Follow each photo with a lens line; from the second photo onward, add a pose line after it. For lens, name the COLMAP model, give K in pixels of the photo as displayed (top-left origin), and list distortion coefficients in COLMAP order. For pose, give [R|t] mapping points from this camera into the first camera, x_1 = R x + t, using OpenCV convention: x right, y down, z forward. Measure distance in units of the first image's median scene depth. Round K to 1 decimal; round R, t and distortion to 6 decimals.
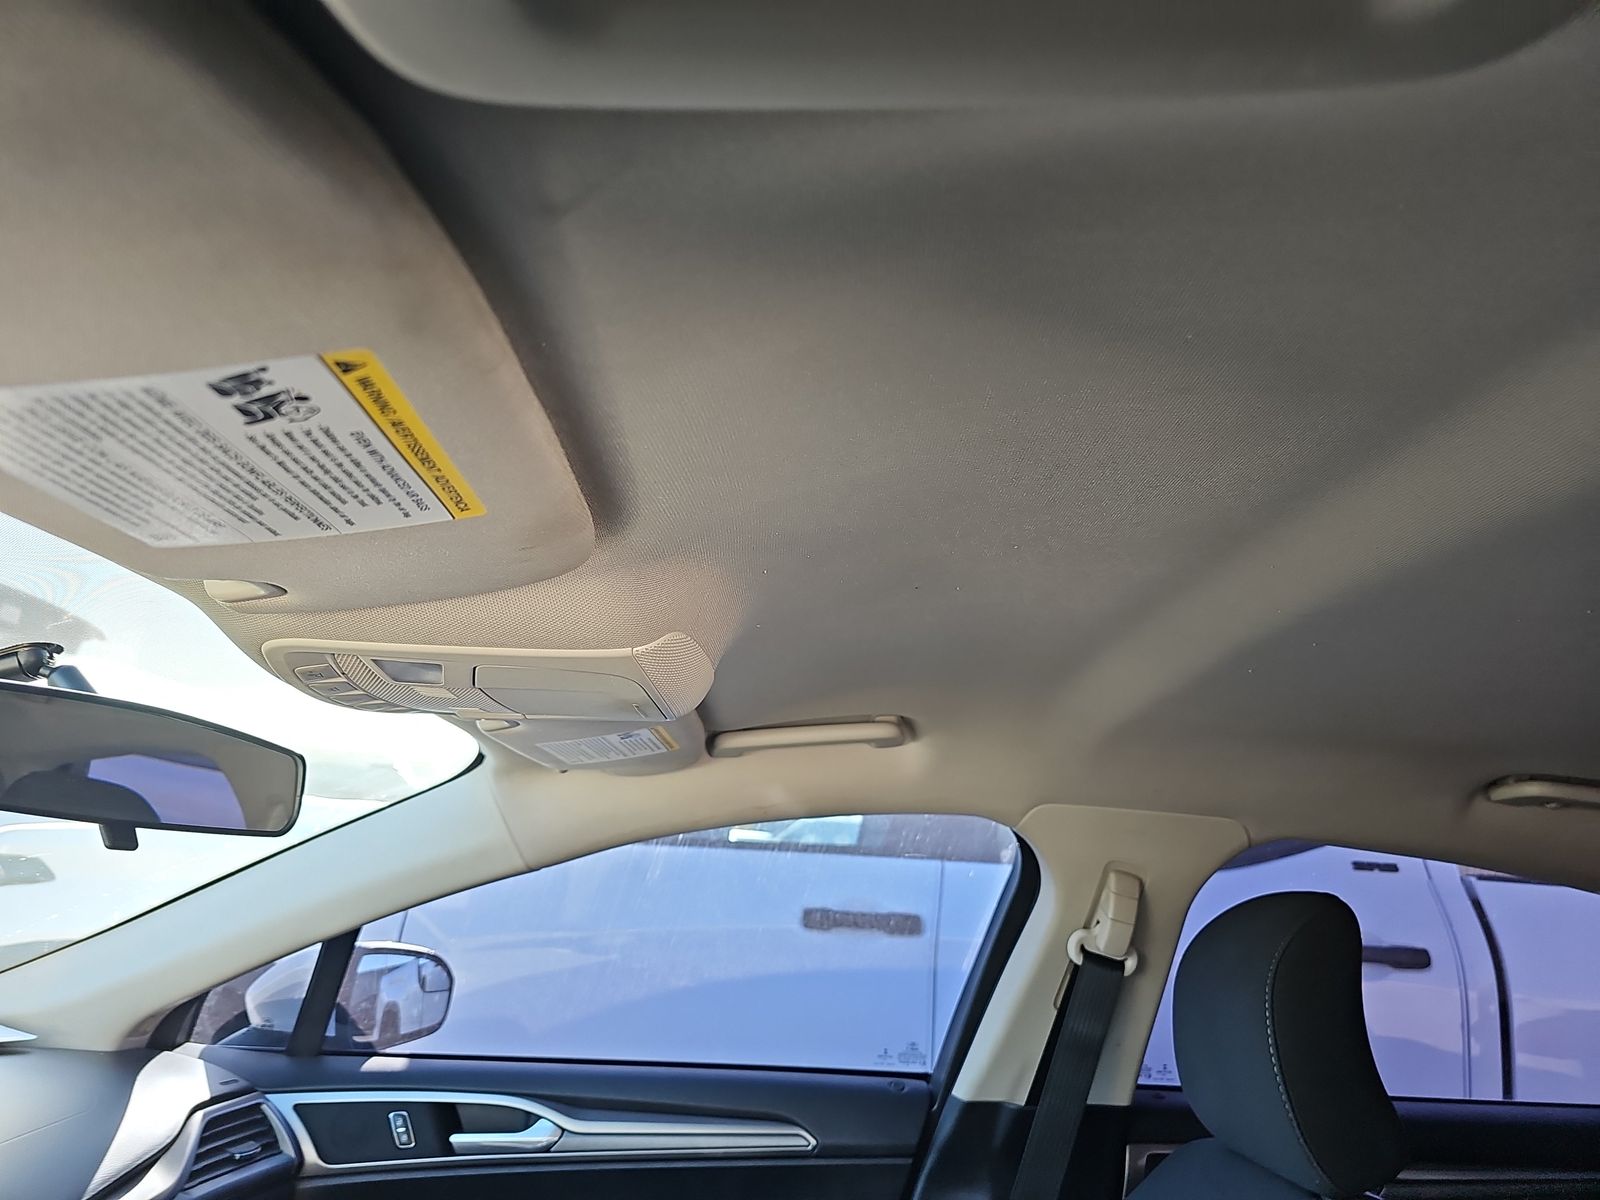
lens RADIAL K [[1074.2, 0, 800.3], [0, 1074.2, 596.2], [0, 0, 1]] dist [0.045707, -0.030064]
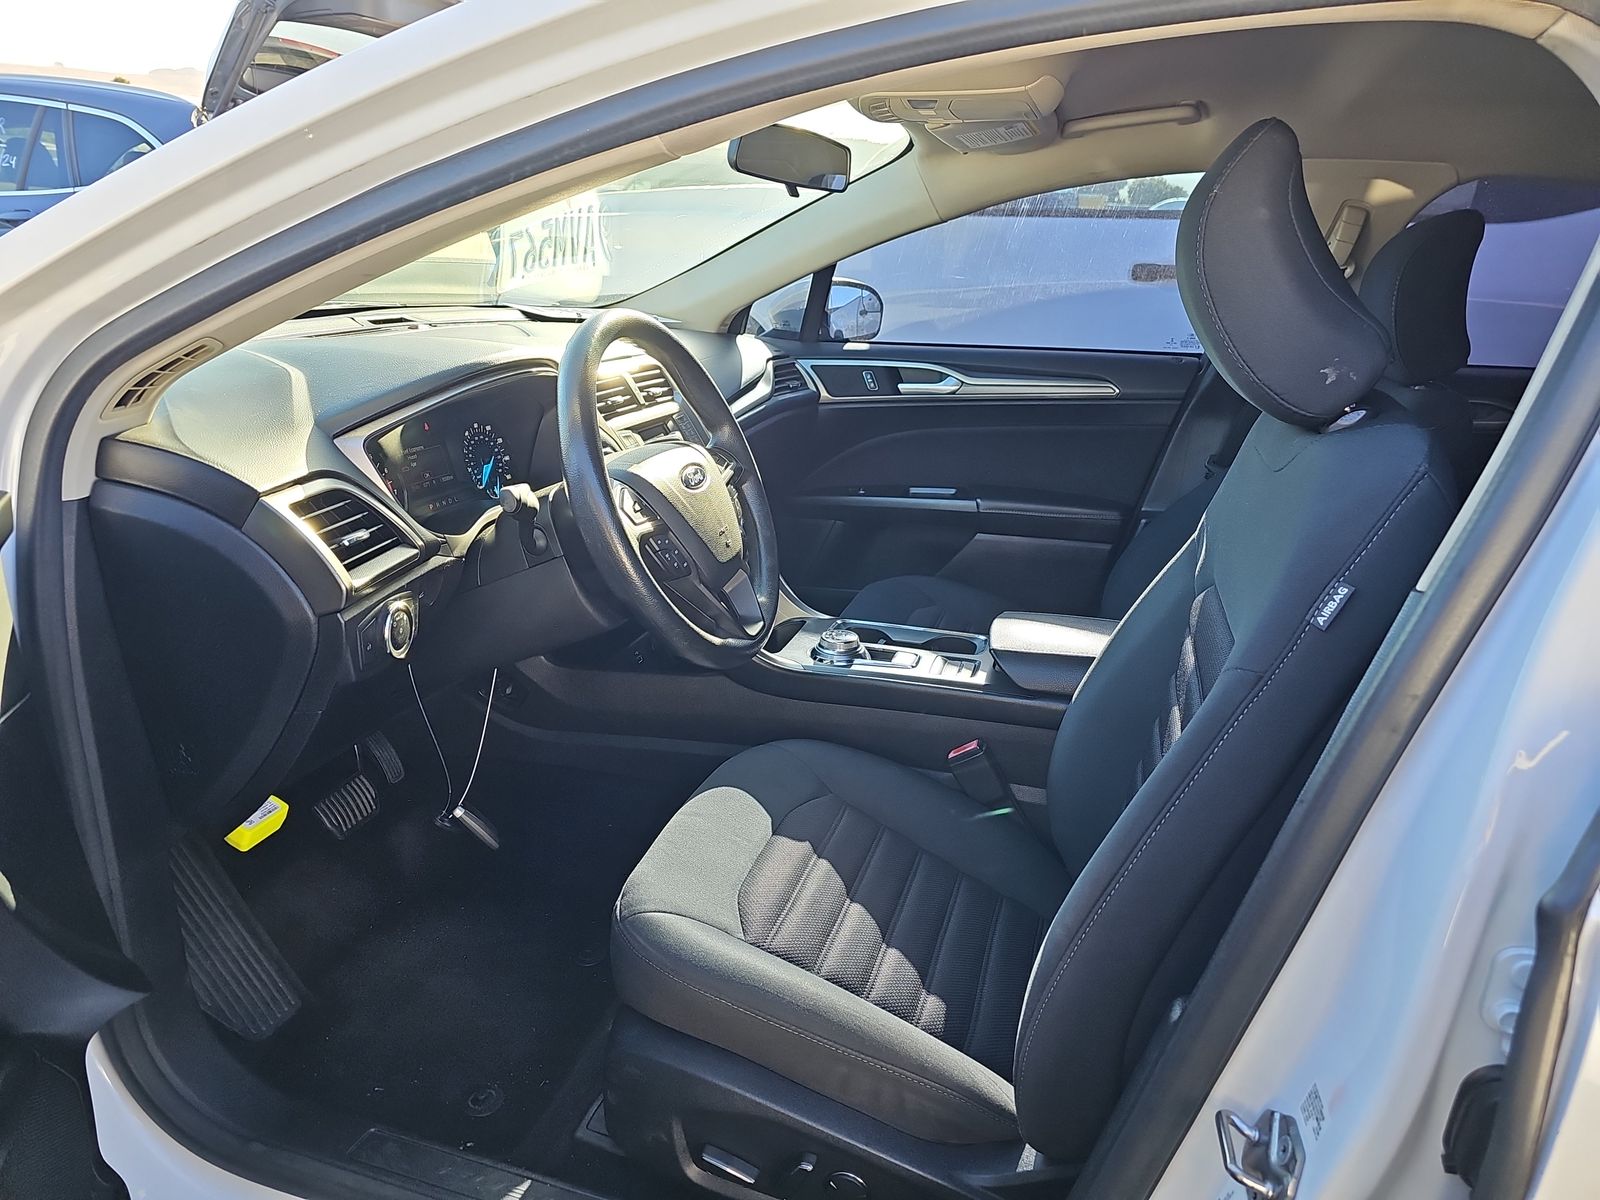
lens RADIAL K [[1074.2, 0, 800.5], [0, 1074.2, 598.1], [0, 0, 1]] dist [0.045707, -0.030064]
pose [[0.954559, 0.069154, -0.289887, 0.049416], [0.091143, 0.858359, 0.504888, -0.089570], [0.283742, -0.508367, 0.813052, -0.608206]]
